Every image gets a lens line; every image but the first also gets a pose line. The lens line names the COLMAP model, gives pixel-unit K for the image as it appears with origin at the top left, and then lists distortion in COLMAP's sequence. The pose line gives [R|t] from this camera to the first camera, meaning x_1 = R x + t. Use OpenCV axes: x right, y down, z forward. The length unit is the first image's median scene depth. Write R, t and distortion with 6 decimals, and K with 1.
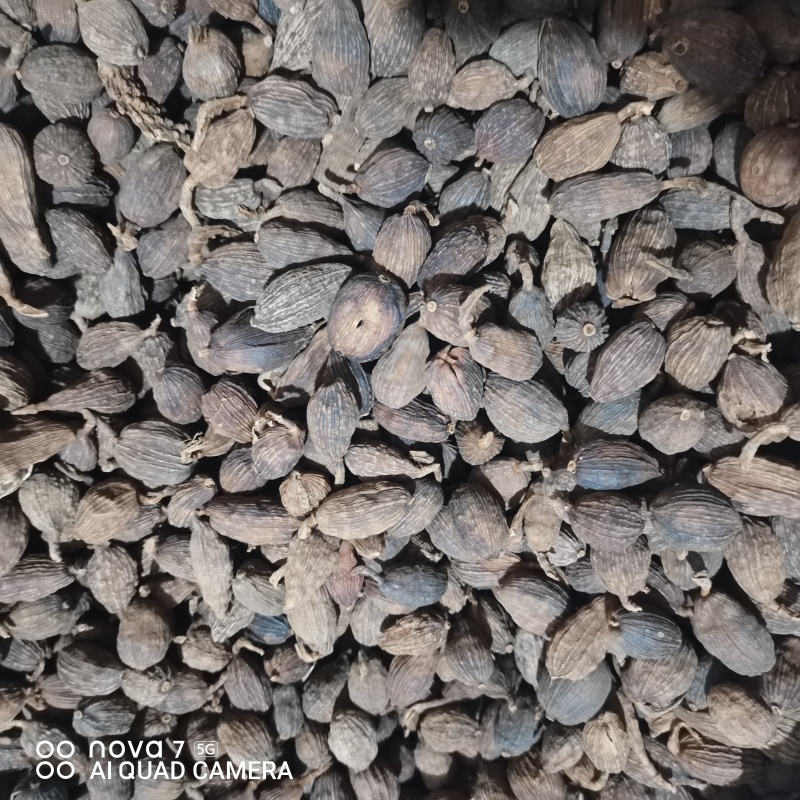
lens RADIAL K [[901.0, 0, 401.0], [0, 901.0, 398.2], [0, 0, 1]] dist [0.024584, 0.000000]
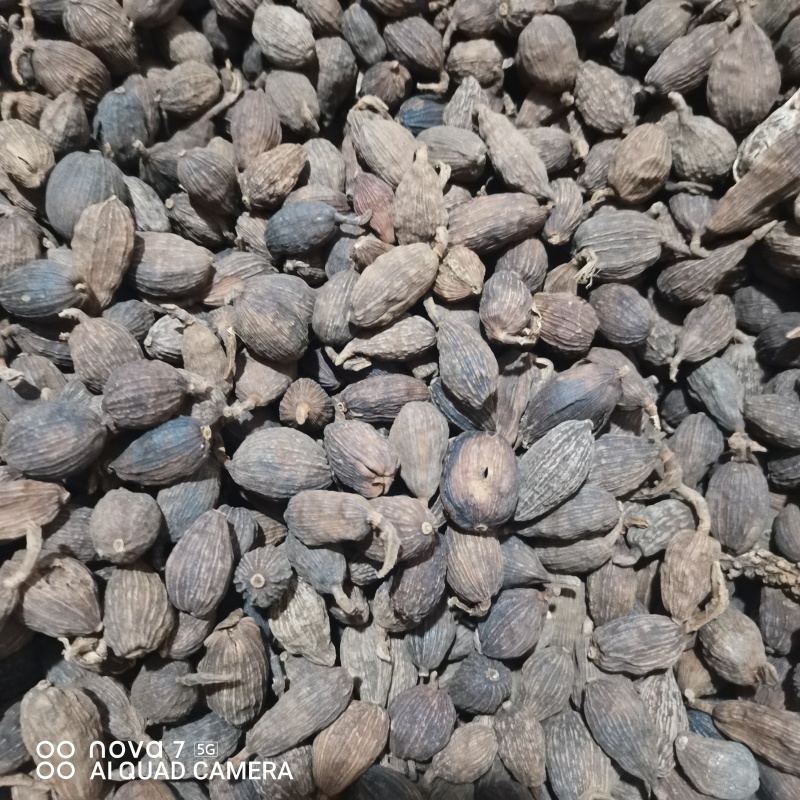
lens RADIAL K [[901.0, 0, 400.3], [0, 901.0, 398.0], [0, 0, 1]] dist [0.024584, 0.000000]
pose [[-0.905351, 0.422143, -0.046212, 0.039943], [-0.417455, -0.904662, -0.085546, 0.093726], [-0.077918, -0.058158, 0.995262, 0.094556]]
